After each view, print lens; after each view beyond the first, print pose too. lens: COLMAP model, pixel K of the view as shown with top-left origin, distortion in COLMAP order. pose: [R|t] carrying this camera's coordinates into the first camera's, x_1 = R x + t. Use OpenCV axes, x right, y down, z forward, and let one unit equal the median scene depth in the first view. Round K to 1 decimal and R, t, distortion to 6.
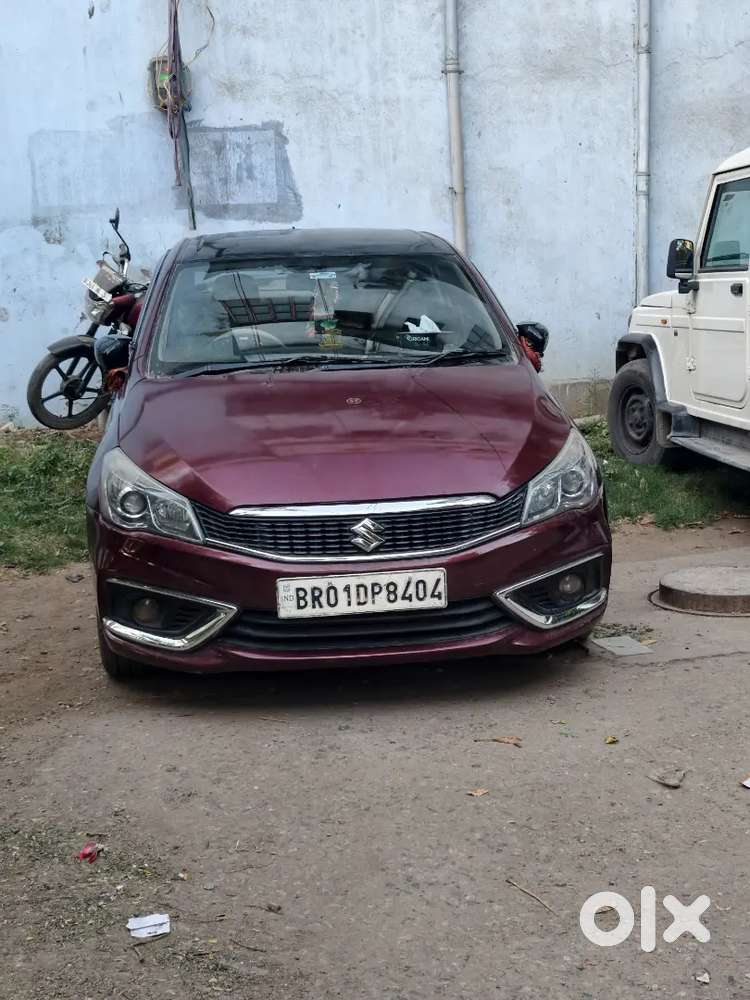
lens RADIAL K [[1493.3, 0, 375.0], [0, 1493.3, 500.0], [0, 0, 1]] dist [0.164682, -0.422162]
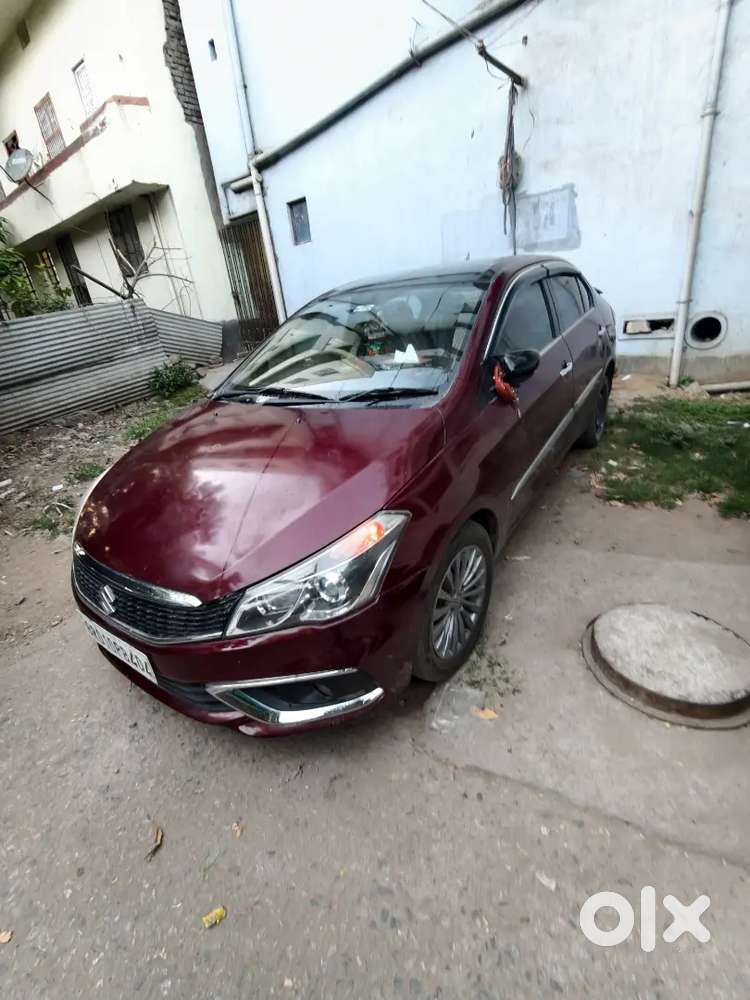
lens RADIAL K [[463.3, 0, 371.0], [0, 463.3, 502.9], [0, 0, 1]] dist [-0.045817, 0.022296]
pose [[0.750067, 0.227453, -0.621018, 0.156034], [-0.023892, 0.947706, 0.318249, -0.074070], [0.660930, -0.223870, 0.716278, 0.427460]]
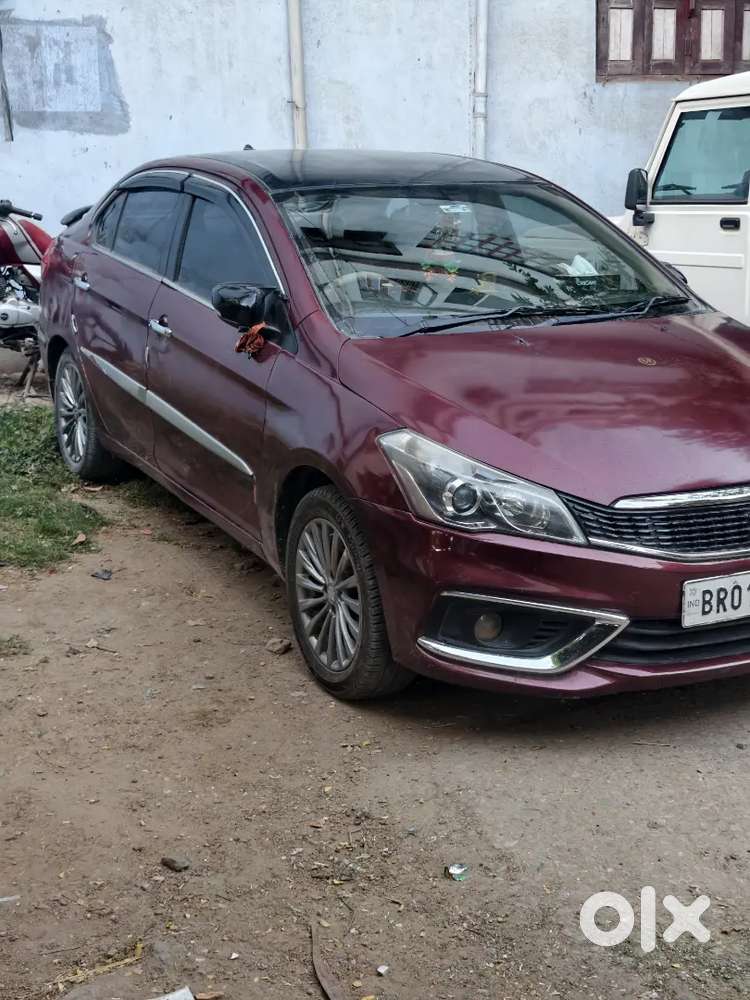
lens RADIAL K [[1493.3, 0, 375.0], [0, 1493.3, 500.0], [0, 0, 1]] dist [0.164682, -0.422162]
pose [[0.937459, -0.057870, 0.343252, -0.231462], [0.038119, 0.997220, 0.064018, -0.024365], [-0.346003, -0.046929, 0.937059, 0.118578]]
